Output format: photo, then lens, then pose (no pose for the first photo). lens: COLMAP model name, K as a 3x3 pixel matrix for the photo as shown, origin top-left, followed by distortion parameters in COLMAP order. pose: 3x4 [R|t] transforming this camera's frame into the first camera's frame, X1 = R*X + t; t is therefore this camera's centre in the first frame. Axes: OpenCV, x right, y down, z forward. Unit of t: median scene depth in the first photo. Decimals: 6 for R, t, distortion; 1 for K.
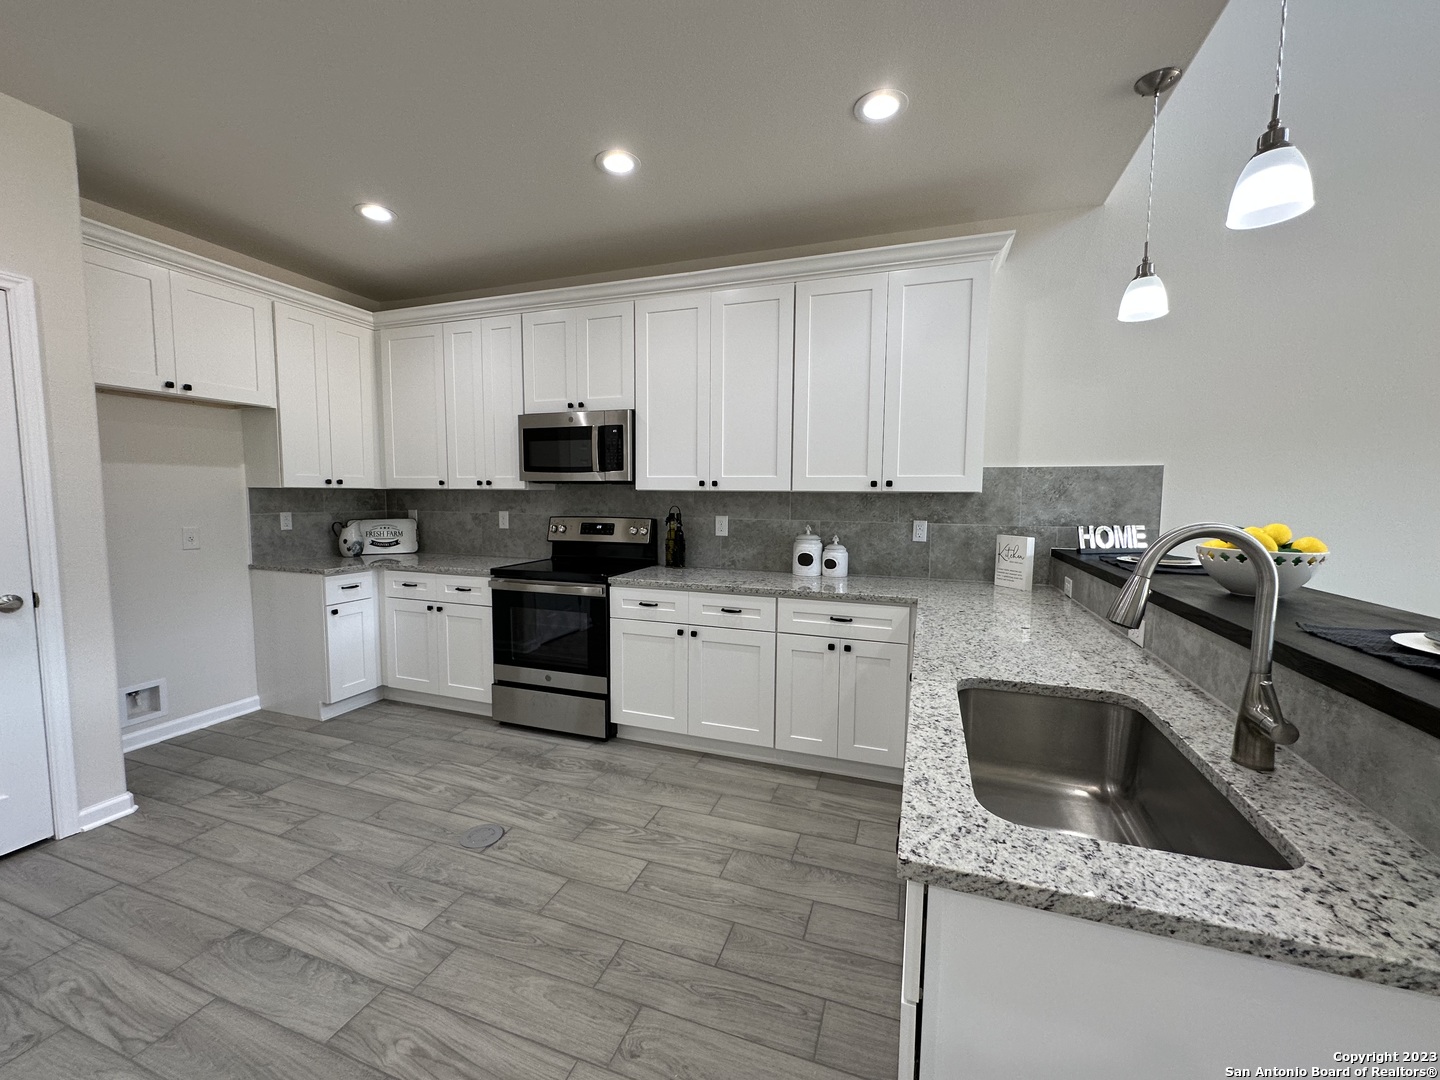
lens RADIAL K [[580.8, 0, 715.4], [0, 580.8, 540.8], [0, 0, 1]] dist [-0.001416, 0.000795]
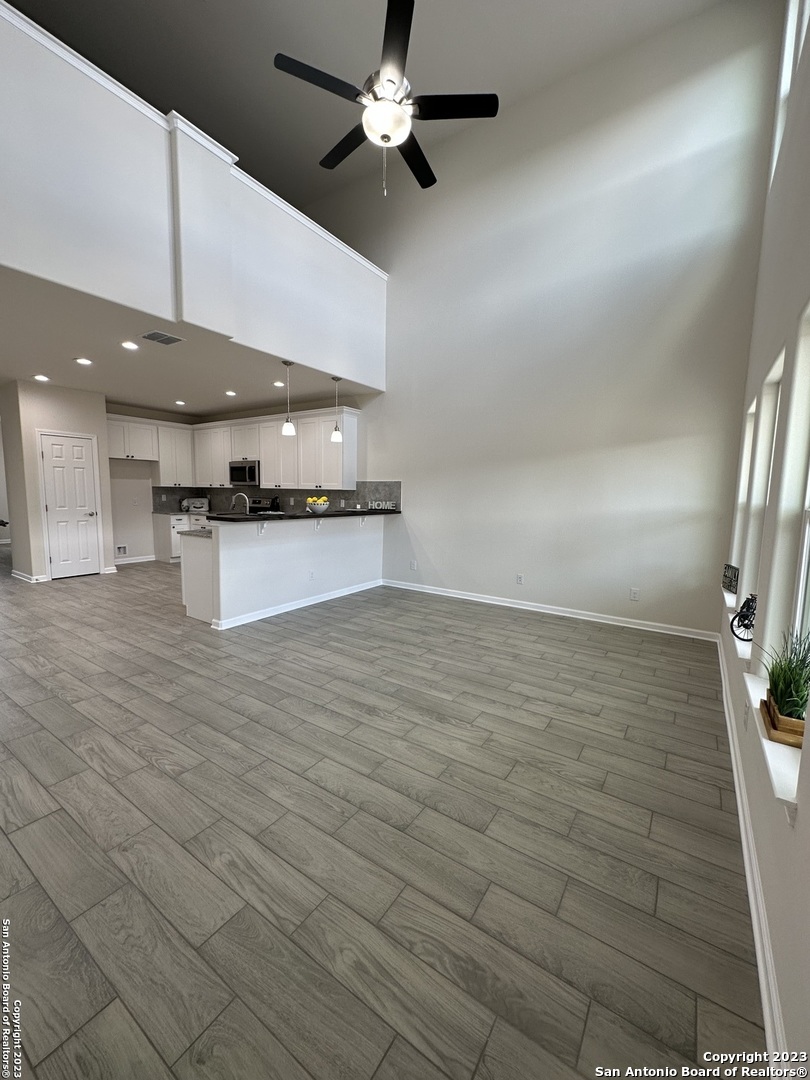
lens RADIAL K [[435.6, 0, 406.8], [0, 435.6, 546.4], [0, 0, 1]] dist [-0.001416, 0.000795]
pose [[0.970322, 0.039098, -0.238635, 1.241908], [-0.028290, 0.998420, 0.048553, 0.086722], [0.240156, -0.040361, 0.969895, -1.075465]]
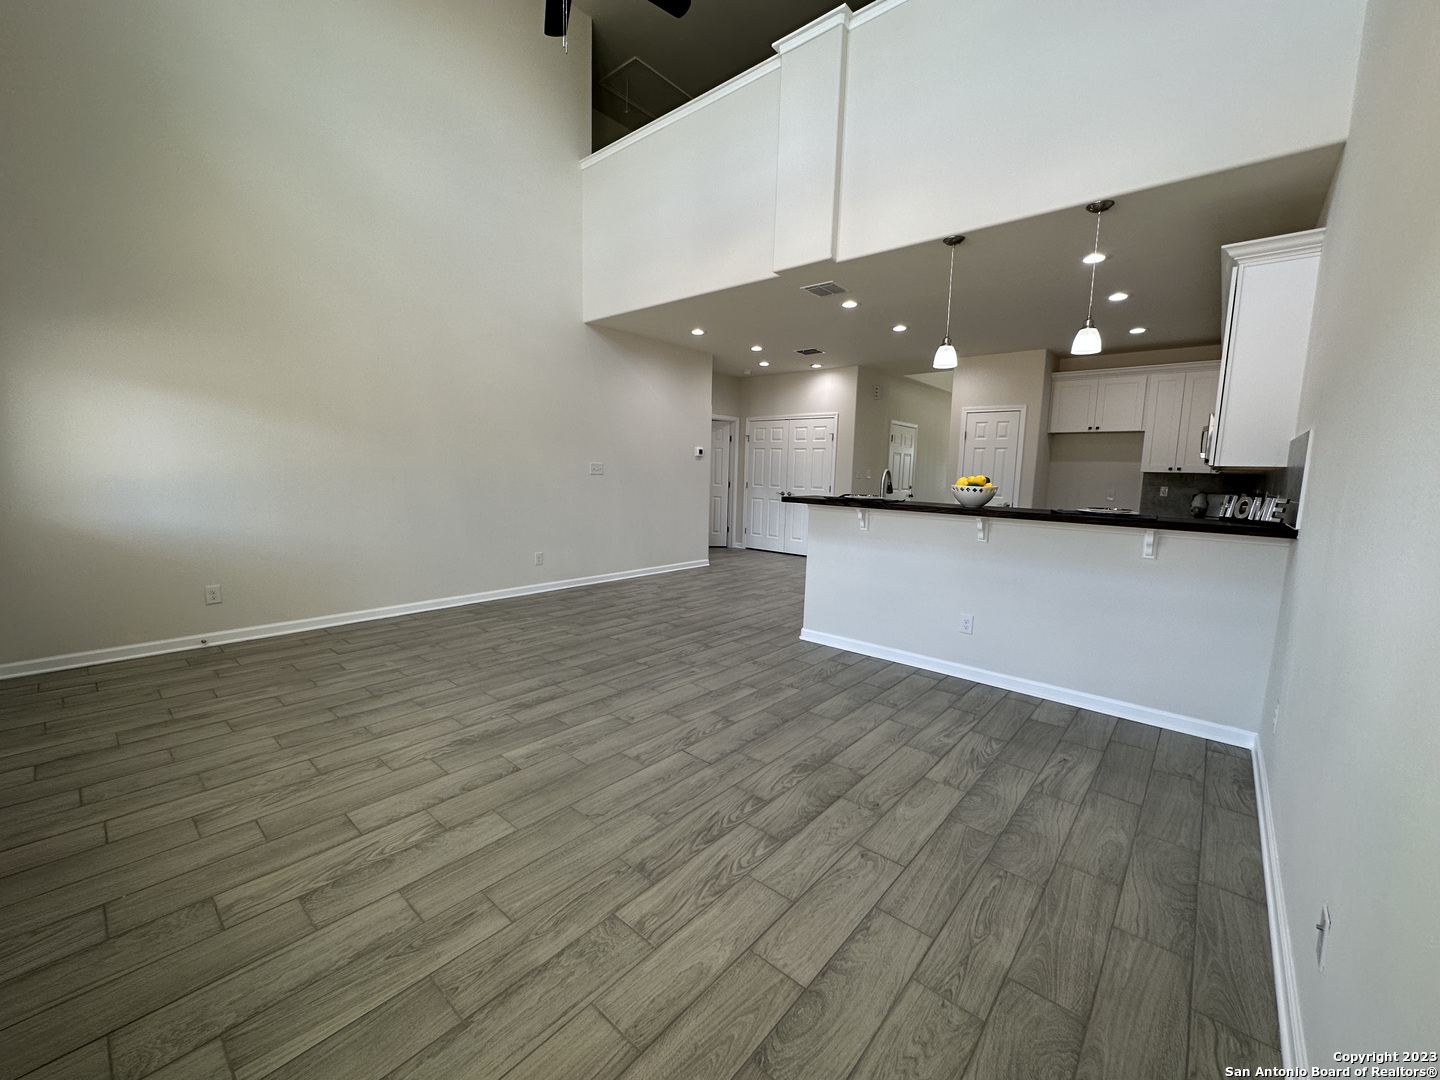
lens RADIAL K [[580.8, 0, 720.0], [0, 580.8, 547.3], [0, 0, 1]] dist [-0.001416, 0.000795]
pose [[-0.362526, 0.108168, -0.925675, 1.785570], [-0.101550, 0.982743, 0.154606, -0.002419], [0.926424, 0.150051, -0.345286, 0.464838]]
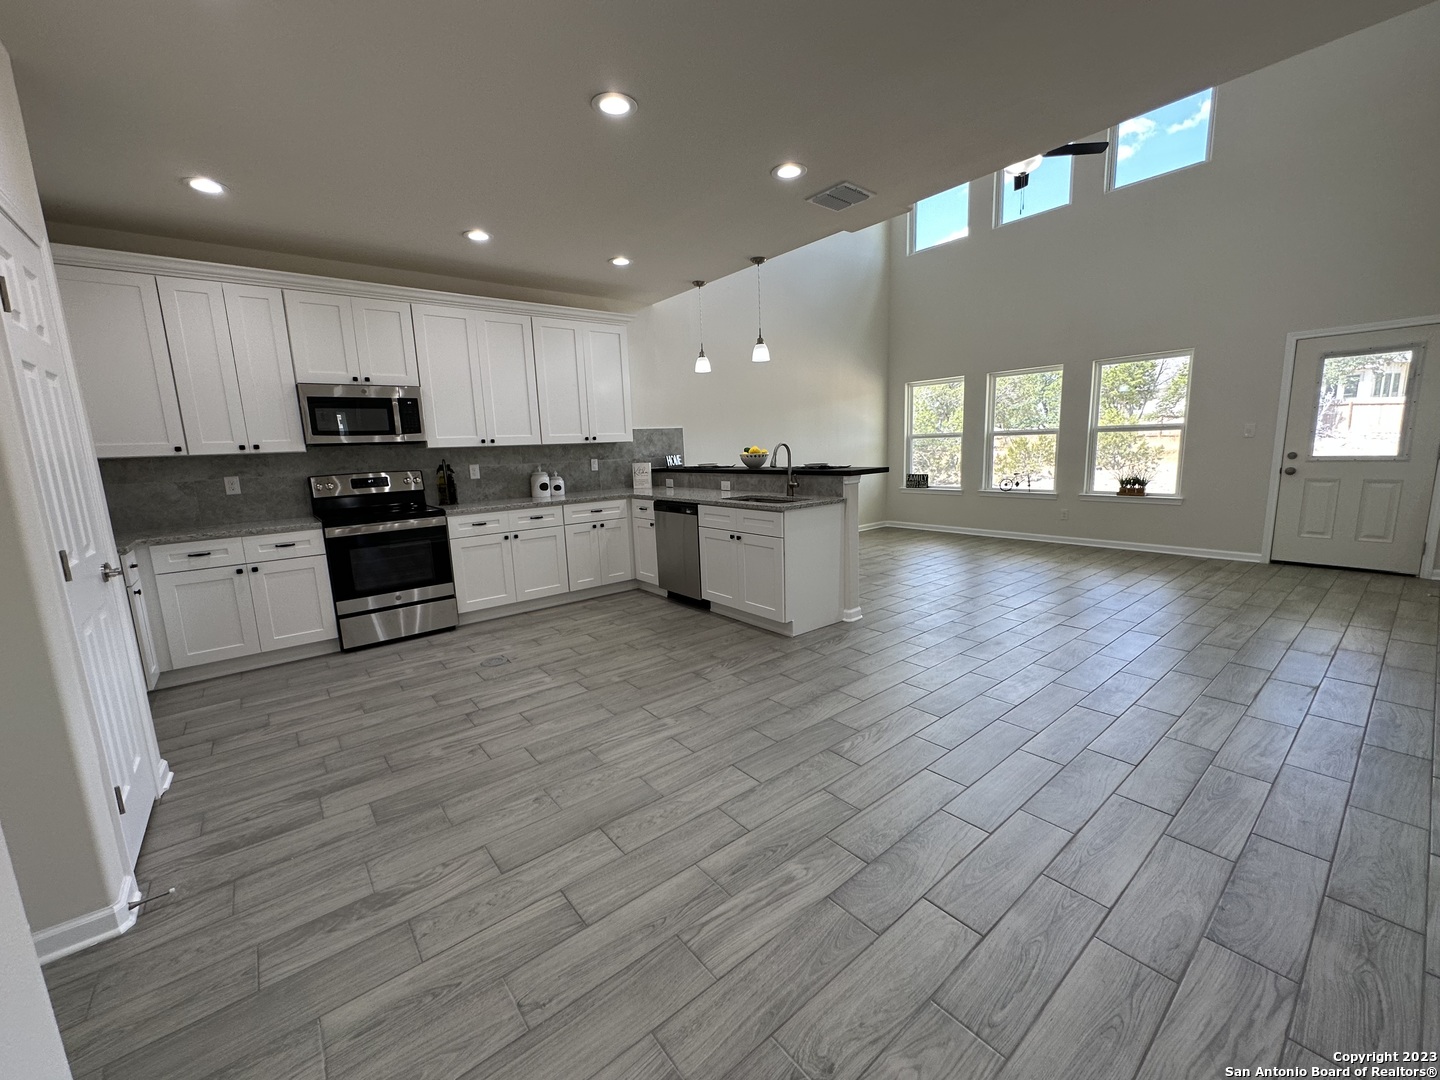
lens RADIAL K [[580.8, 0, 723.9], [0, 580.8, 536.8], [0, 0, 1]] dist [-0.001416, 0.000795]
pose [[0.517992, -0.163233, 0.839666, -1.046607], [0.109628, 0.986196, 0.124089, 0.025996], [-0.848332, 0.027774, 0.528736, -0.311189]]
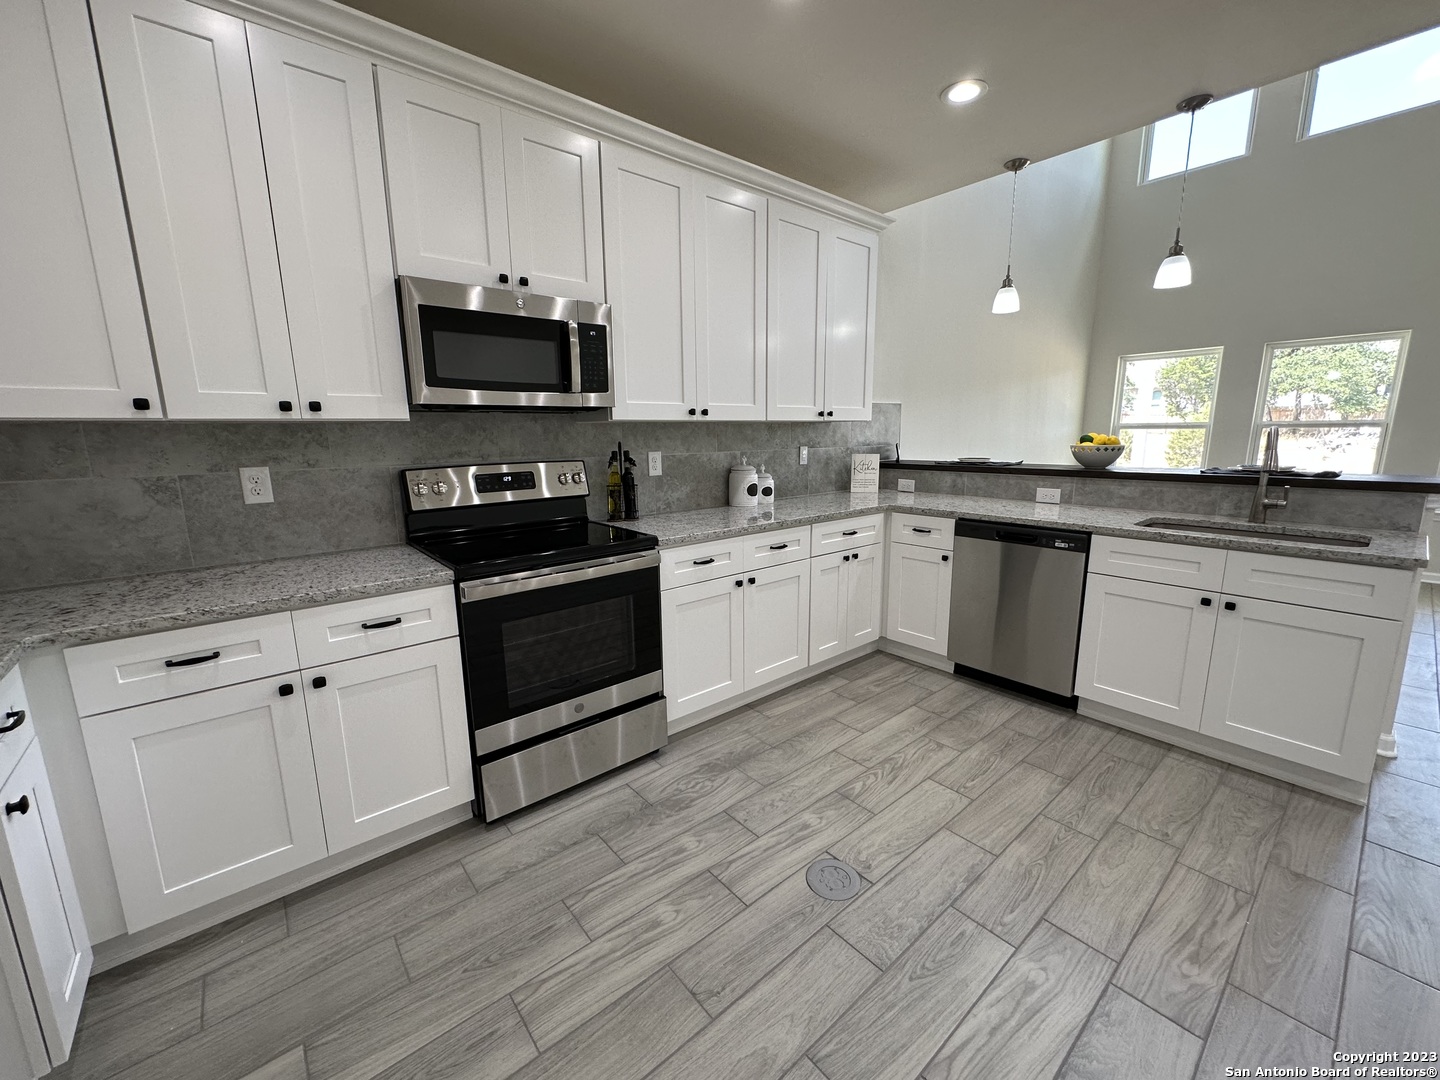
lens RADIAL K [[580.8, 0, 725.7], [0, 580.8, 536.1], [0, 0, 1]] dist [-0.001416, 0.000795]
pose [[0.500542, -0.169117, 0.849033, -0.793353], [0.084462, 0.985595, 0.146524, -0.043502], [-0.861582, -0.001630, 0.507615, 0.561578]]
